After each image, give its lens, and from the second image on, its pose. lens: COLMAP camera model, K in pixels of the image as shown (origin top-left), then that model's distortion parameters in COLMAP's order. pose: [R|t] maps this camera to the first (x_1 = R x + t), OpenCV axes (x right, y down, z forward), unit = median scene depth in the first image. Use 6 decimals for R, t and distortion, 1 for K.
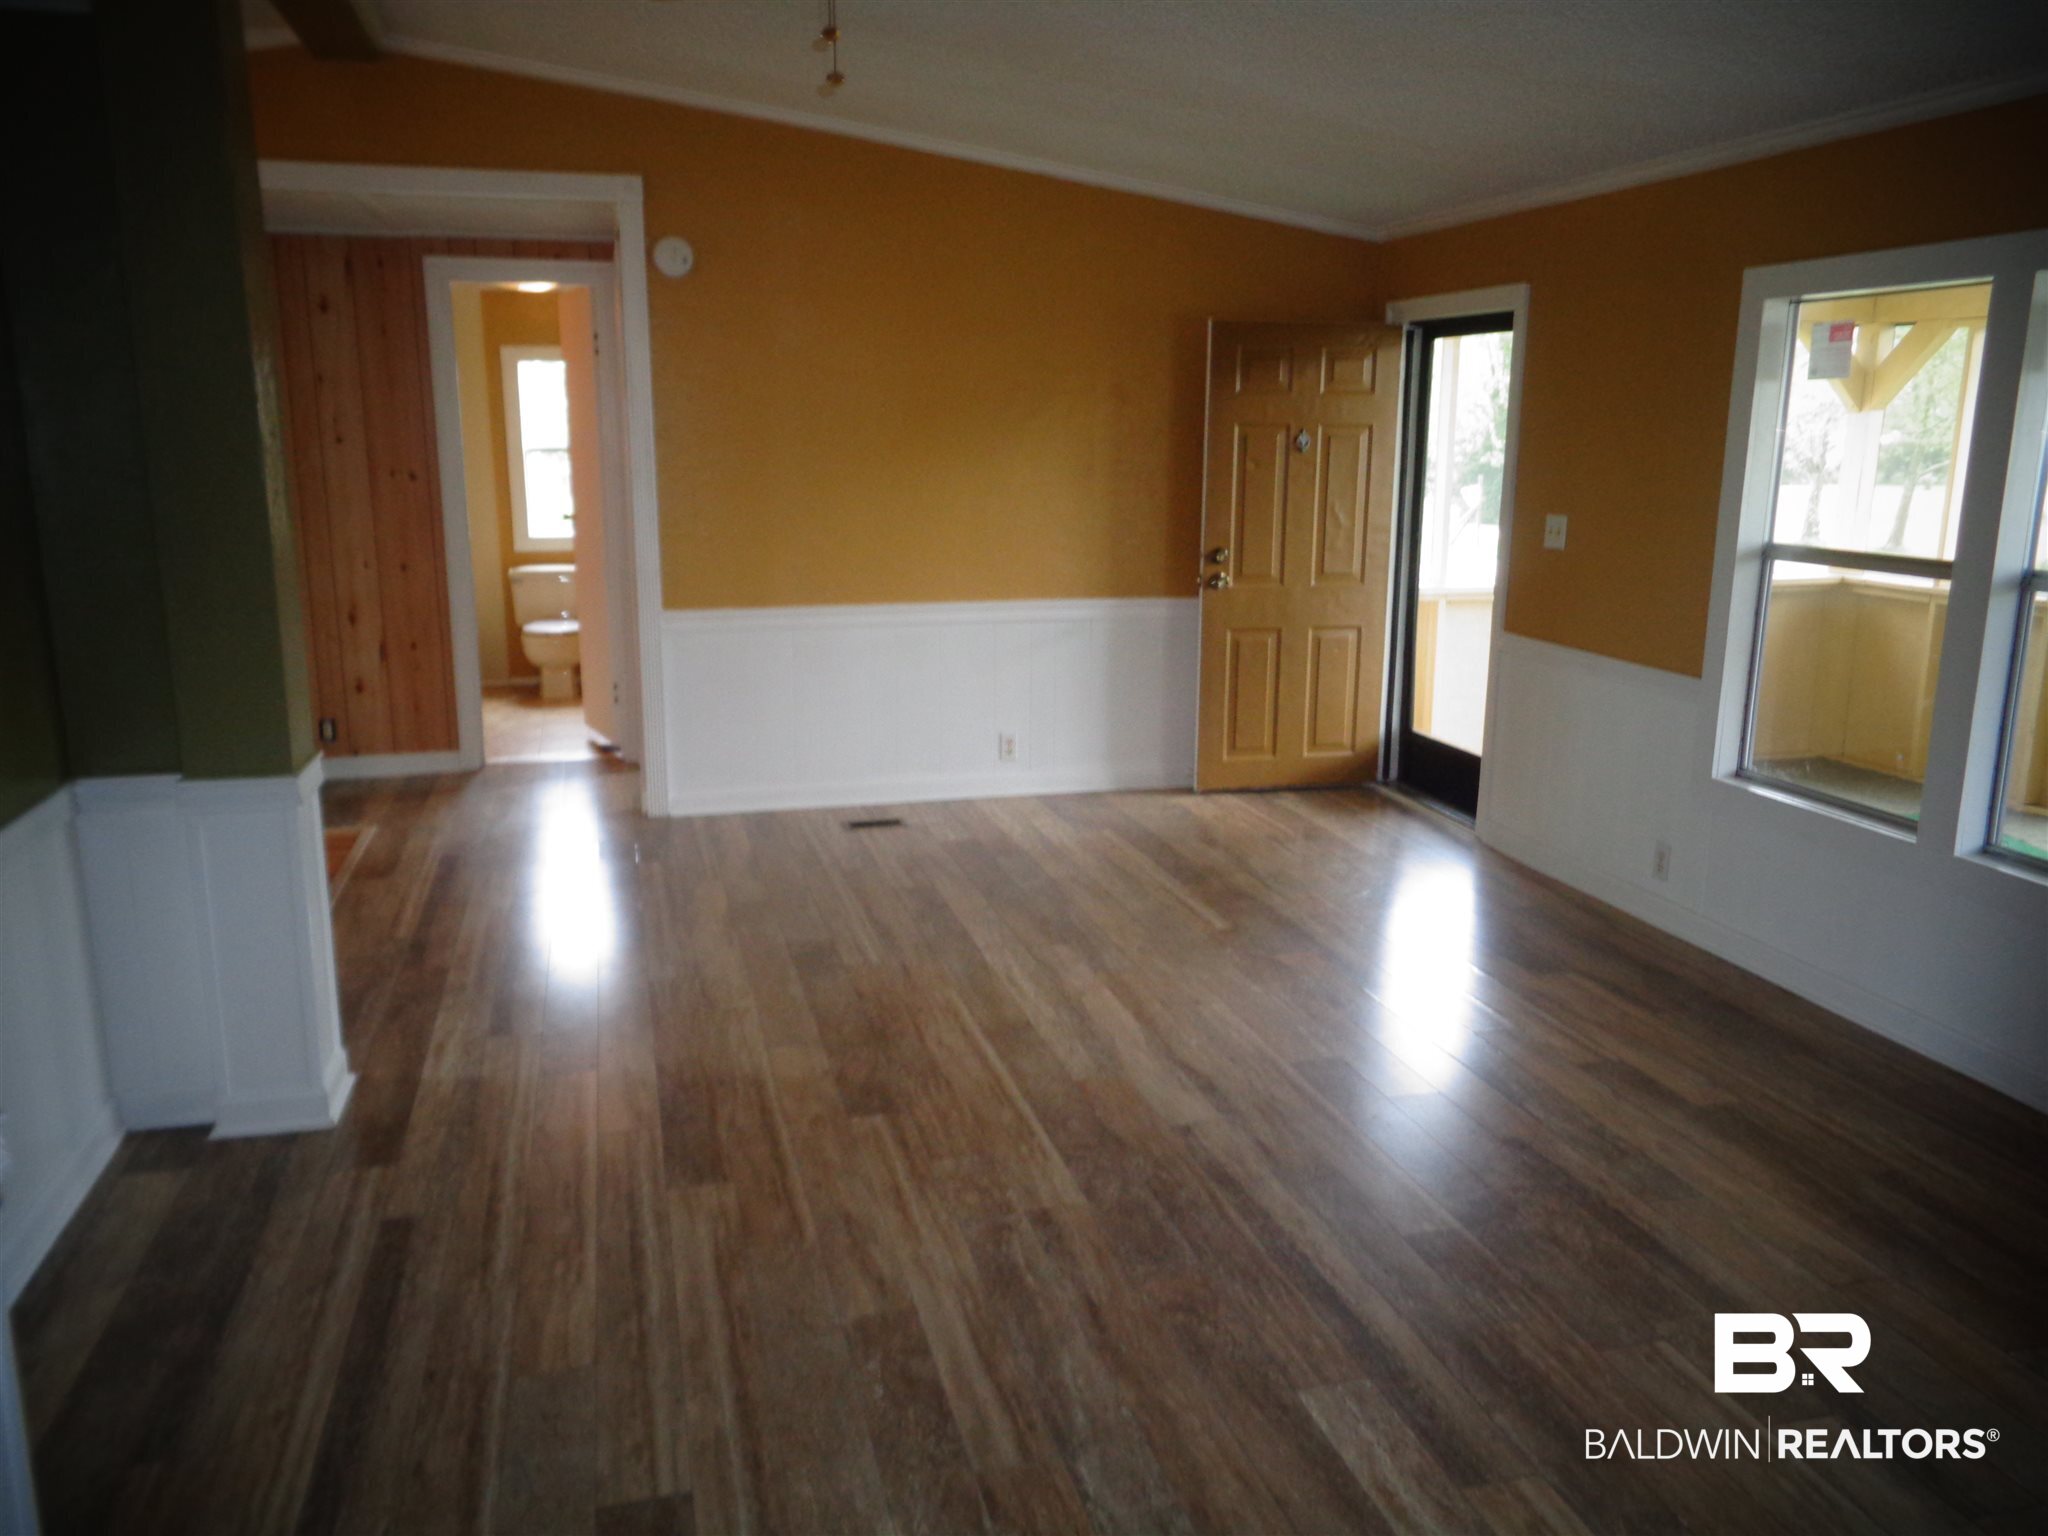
lens RADIAL K [[1535.8, 0, 1024.0], [0, 1535.8, 768.0], [0, 0, 1]] dist [0.005812, 0.001023]
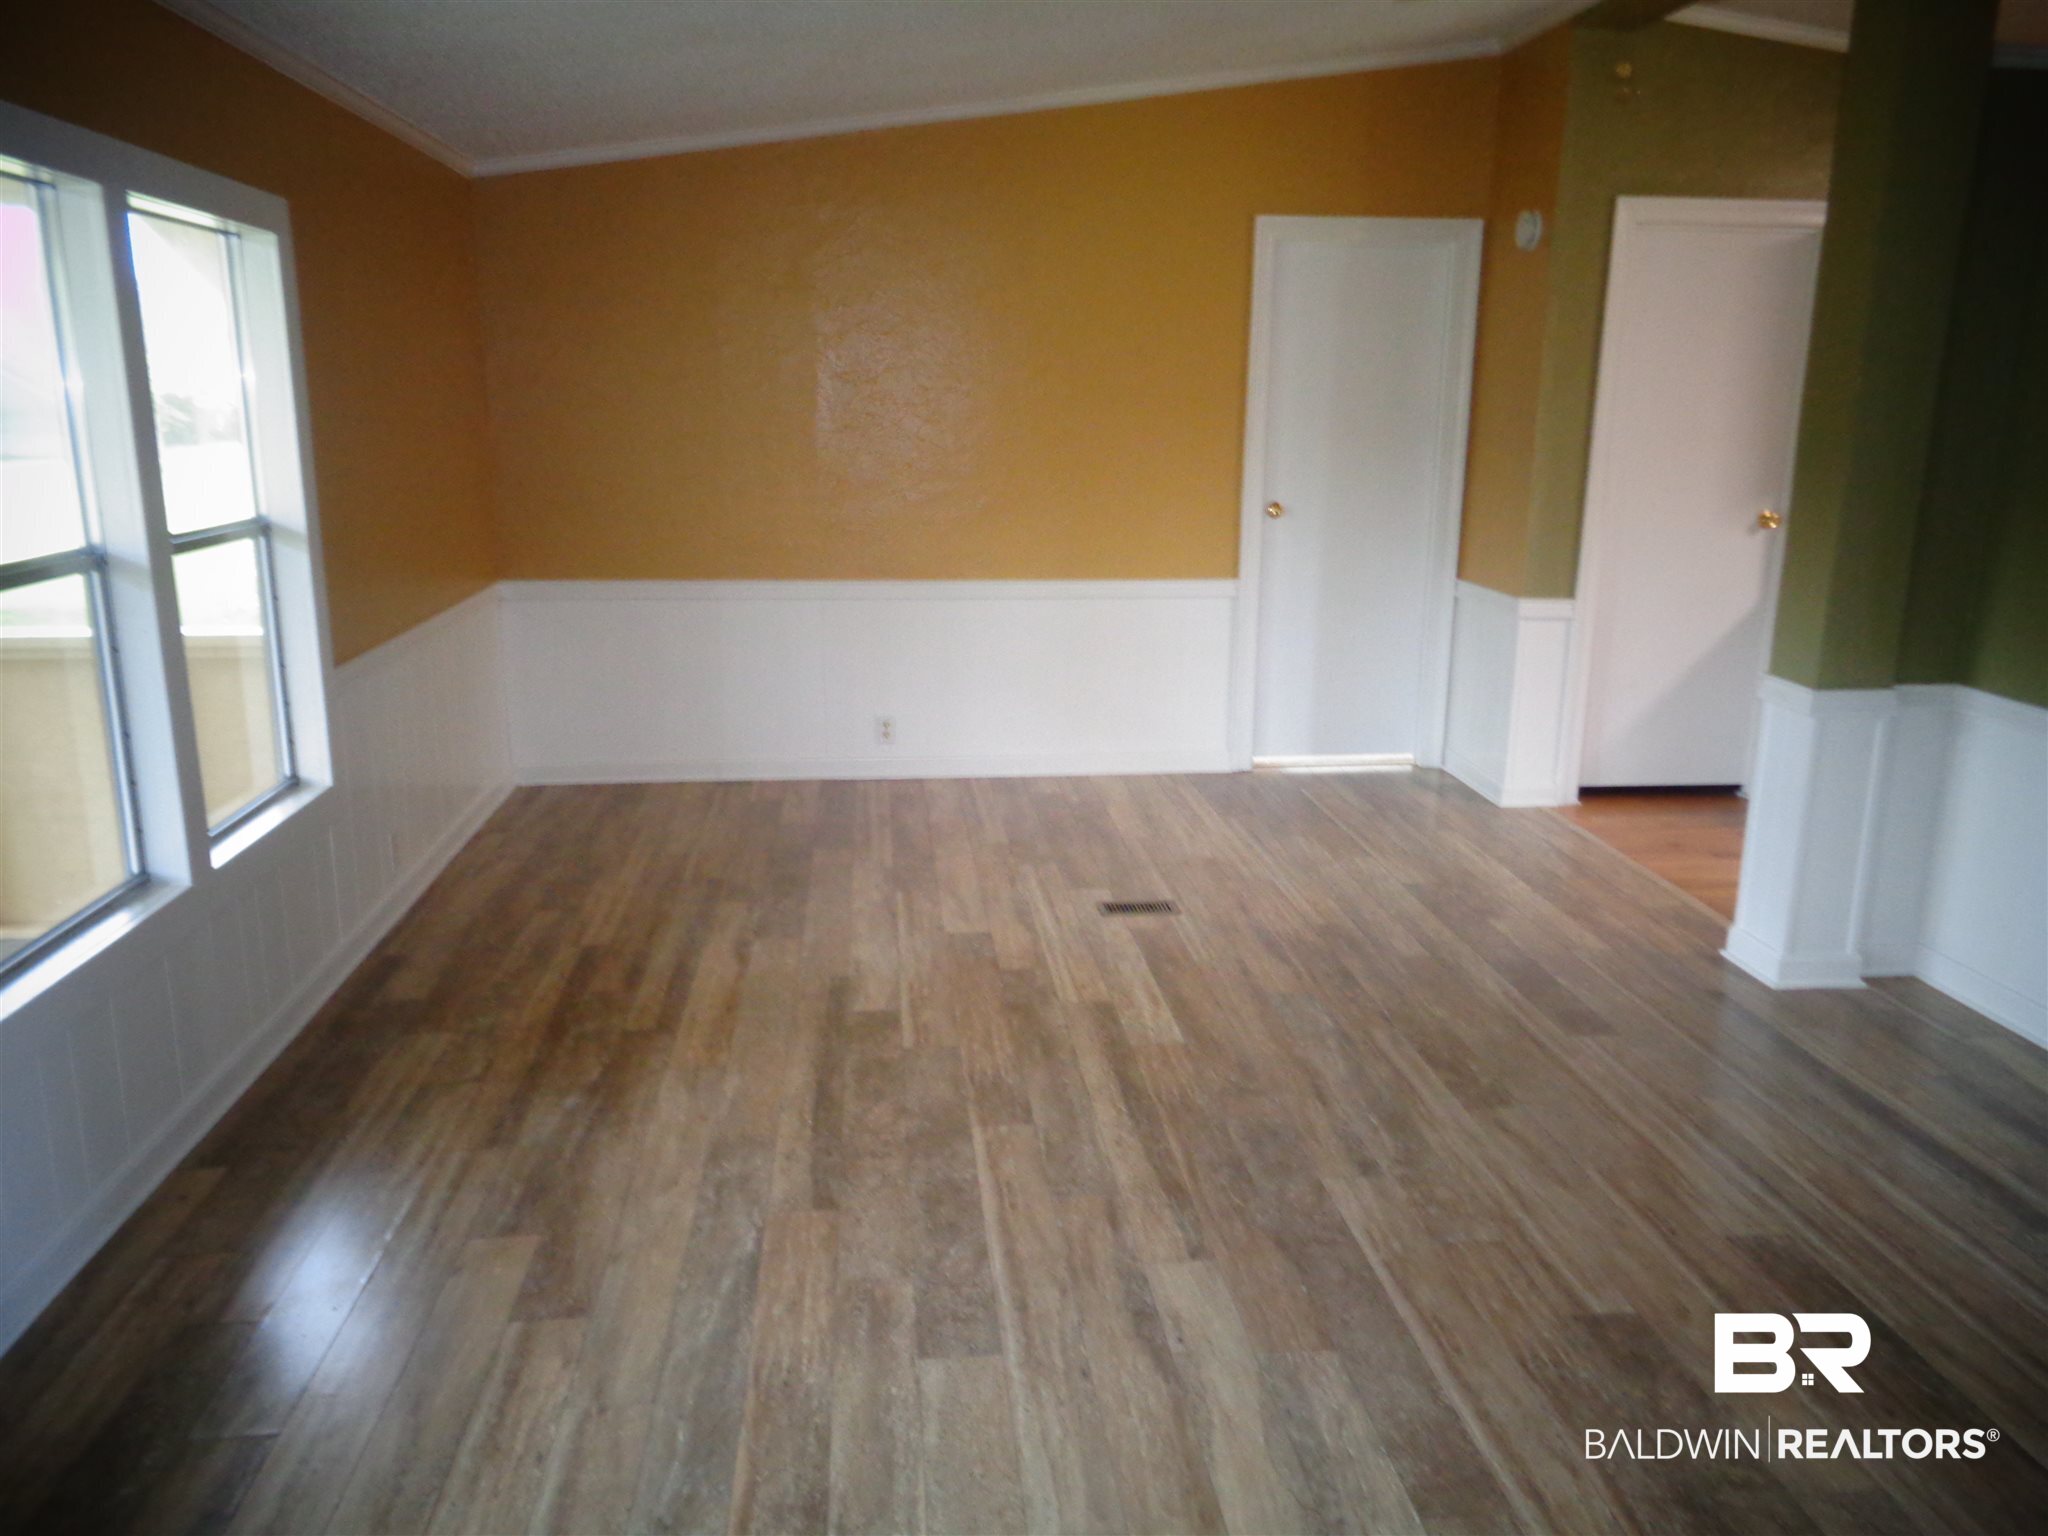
lens RADIAL K [[1535.8, 0, 1024.0], [0, 1535.8, 768.0], [0, 0, 1]] dist [0.005812, 0.001023]
pose [[-0.986360, -0.055240, 0.155056, 0.090862], [0.018679, 0.898358, 0.438868, -0.389413], [-0.163539, 0.435778, -0.885072, 1.771271]]
